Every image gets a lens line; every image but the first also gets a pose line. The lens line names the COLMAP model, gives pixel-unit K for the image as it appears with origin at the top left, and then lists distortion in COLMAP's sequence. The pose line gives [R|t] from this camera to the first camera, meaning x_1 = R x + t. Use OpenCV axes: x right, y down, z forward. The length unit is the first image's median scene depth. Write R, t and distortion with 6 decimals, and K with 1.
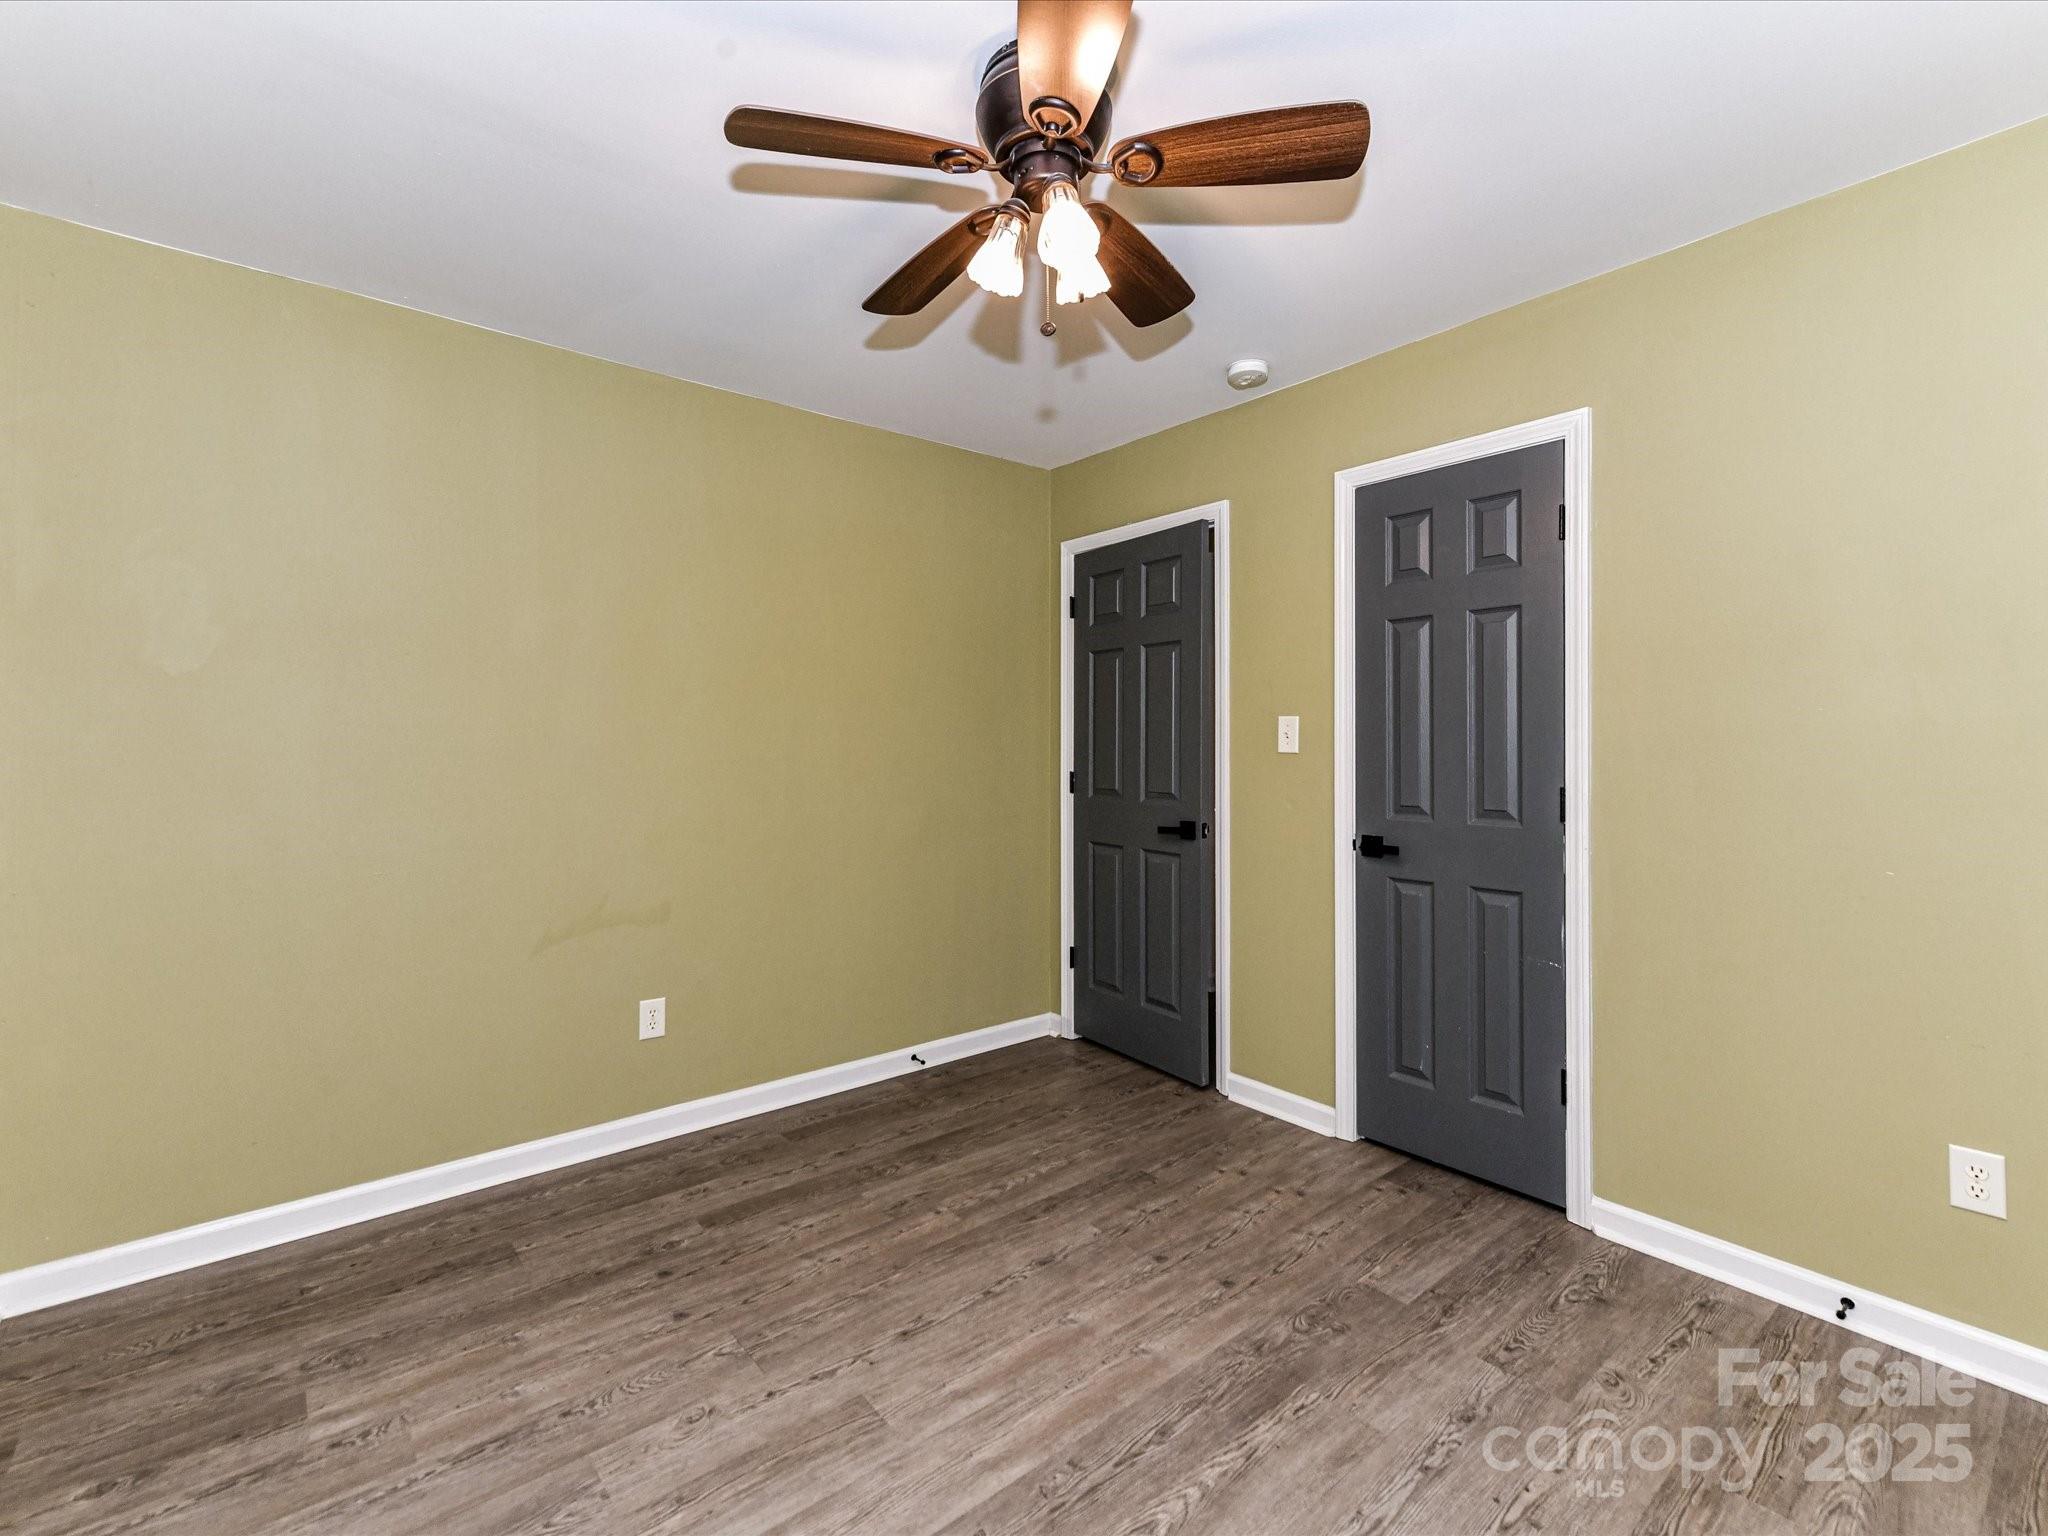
lens RADIAL K [[913.9, 0, 1023.2], [0, 913.9, 754.4], [0, 0, 1]] dist [0.001315, -0.000605]
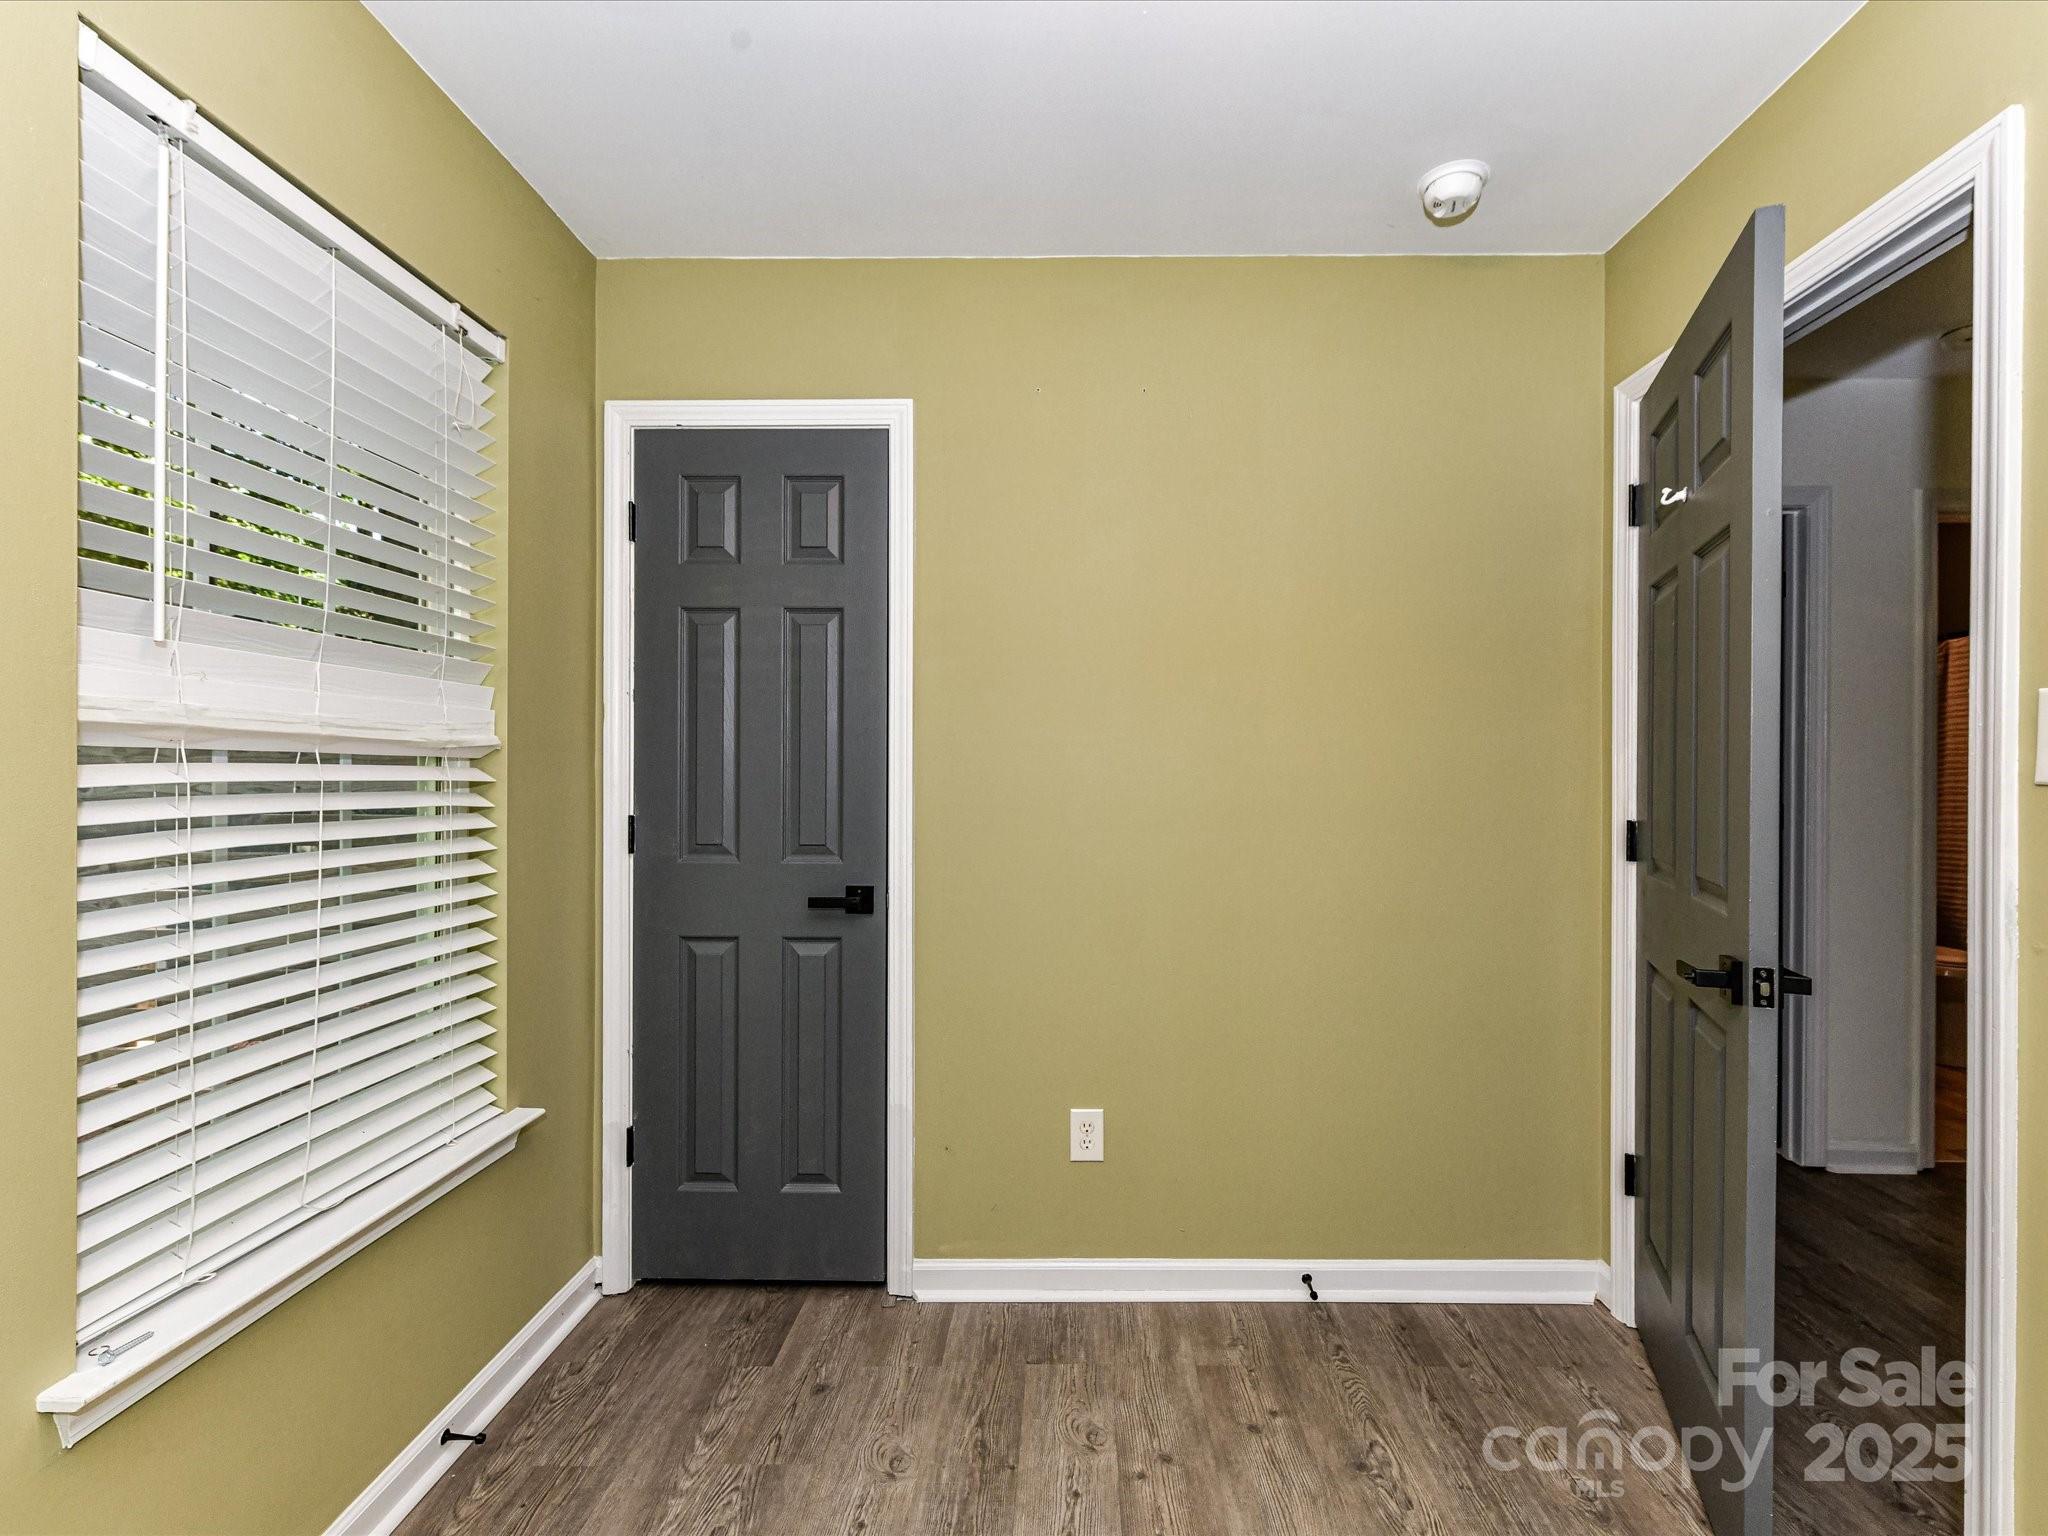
lens RADIAL K [[1111.5, 0, 1034.4], [0, 1111.5, 774.8], [0, 0, 1]] dist [0.005839, 0.000128]
pose [[0.651705, -0.003943, 0.758463, -0.142984], [0.006758, 0.999977, -0.000609, -0.001435], [-0.758443, 0.005523, 0.651716, 0.171197]]
